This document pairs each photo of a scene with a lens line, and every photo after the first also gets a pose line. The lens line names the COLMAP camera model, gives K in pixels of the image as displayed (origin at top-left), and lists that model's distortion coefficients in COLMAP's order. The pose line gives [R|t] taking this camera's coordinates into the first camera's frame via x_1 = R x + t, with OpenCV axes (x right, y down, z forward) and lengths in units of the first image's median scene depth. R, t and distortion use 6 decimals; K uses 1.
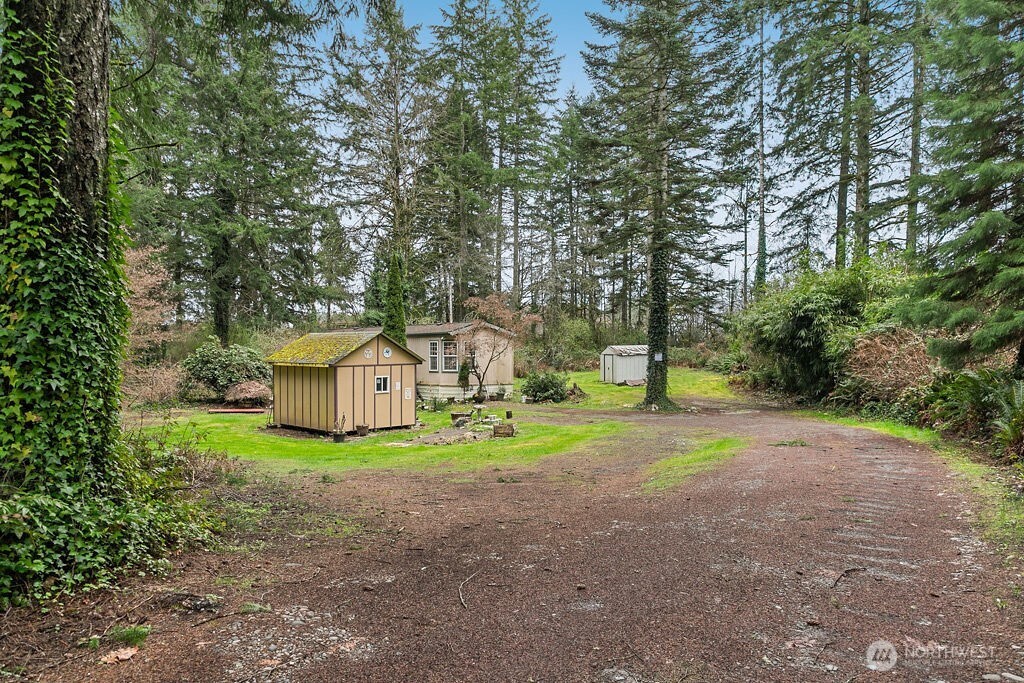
lens RADIAL K [[706.4, 0, 512.7], [0, 706.4, 340.9], [0, 0, 1]] dist [-0.001991, -0.000035]
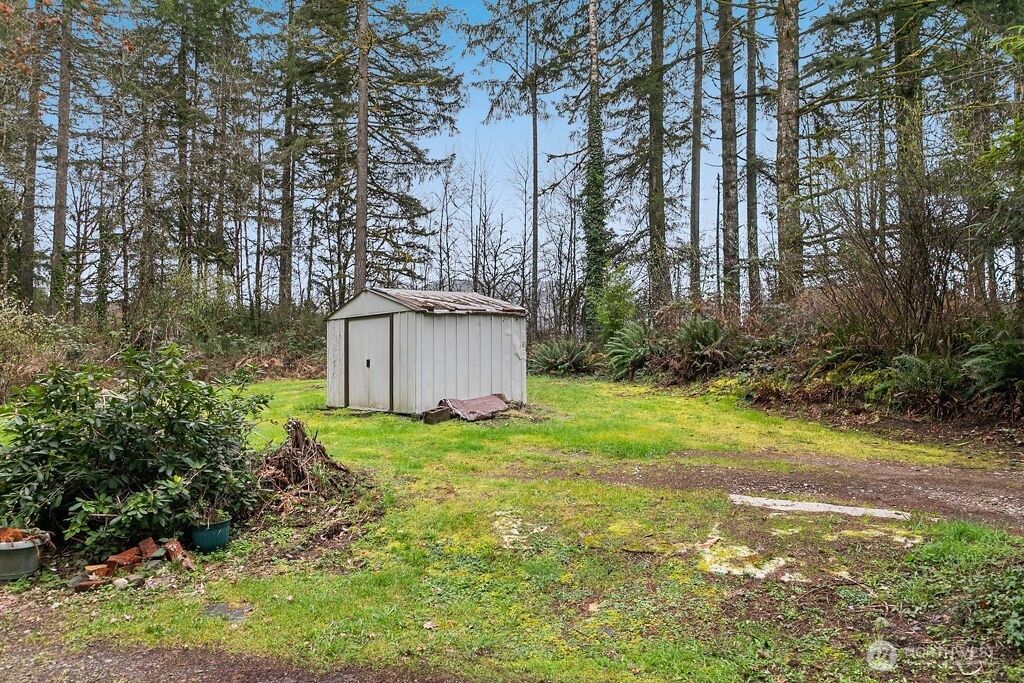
lens RADIAL K [[754.5, 0, 510.2], [0, 754.5, 342.0], [0, 0, 1]] dist [-0.005750, -0.000152]
pose [[0.872009, -0.000003, 0.489490, 0.036597], [0.012824, 0.999657, -0.022840, 0.042919], [-0.489322, 0.026194, 0.871710, 0.790445]]
